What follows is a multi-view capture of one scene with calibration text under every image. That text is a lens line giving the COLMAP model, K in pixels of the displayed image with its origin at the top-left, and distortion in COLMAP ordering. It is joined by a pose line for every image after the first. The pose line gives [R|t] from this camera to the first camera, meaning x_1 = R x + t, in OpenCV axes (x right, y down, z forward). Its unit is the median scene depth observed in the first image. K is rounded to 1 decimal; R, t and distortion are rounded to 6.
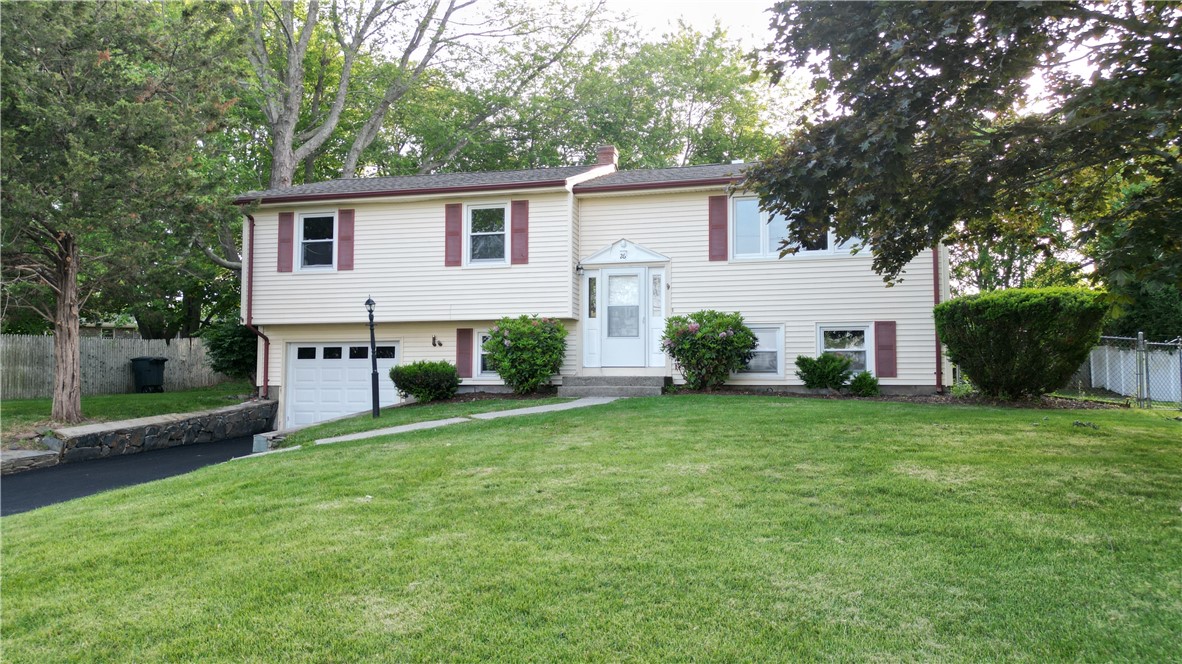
lens RADIAL K [[846.9, 0, 591.0], [0, 846.9, 332.0], [0, 0, 1]] dist [0.034592, -0.004333]
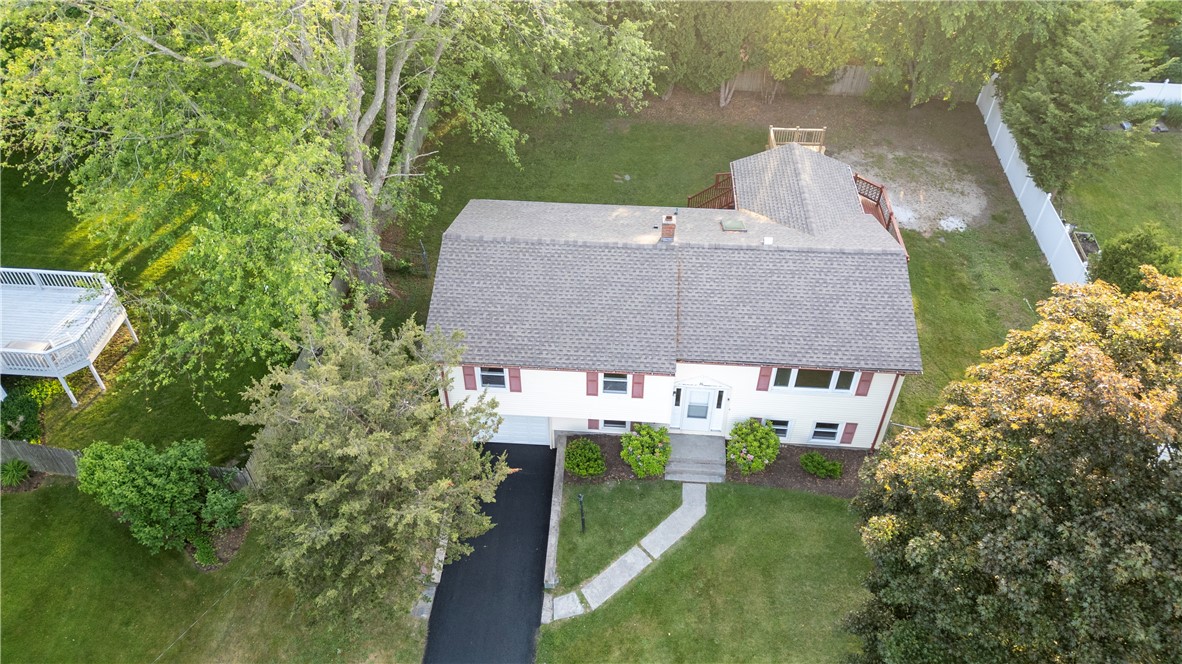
lens RADIAL K [[846.9, 0, 591.0], [0, 846.9, 332.0], [0, 0, 1]] dist [0.034592, -0.004333]
pose [[0.986088, -0.116981, 0.118095, -0.332273], [-0.006626, 0.682221, 0.731116, -1.279504], [-0.166094, -0.721727, 0.671955, 0.049445]]
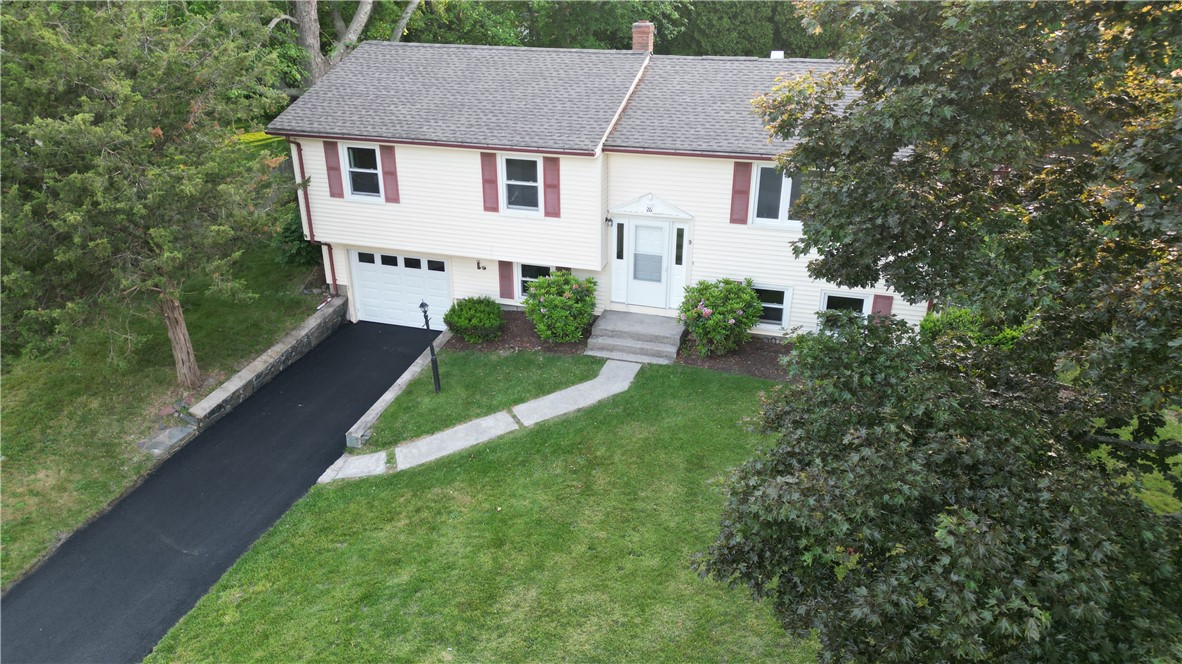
lens RADIAL K [[846.9, 0, 591.0], [0, 846.9, 332.0], [0, 0, 1]] dist [0.034592, -0.004333]
pose [[0.998416, 0.022059, -0.051751, 0.022782], [0.005237, 0.879479, 0.475908, -0.454418], [0.056012, -0.475426, 0.877971, -0.012097]]
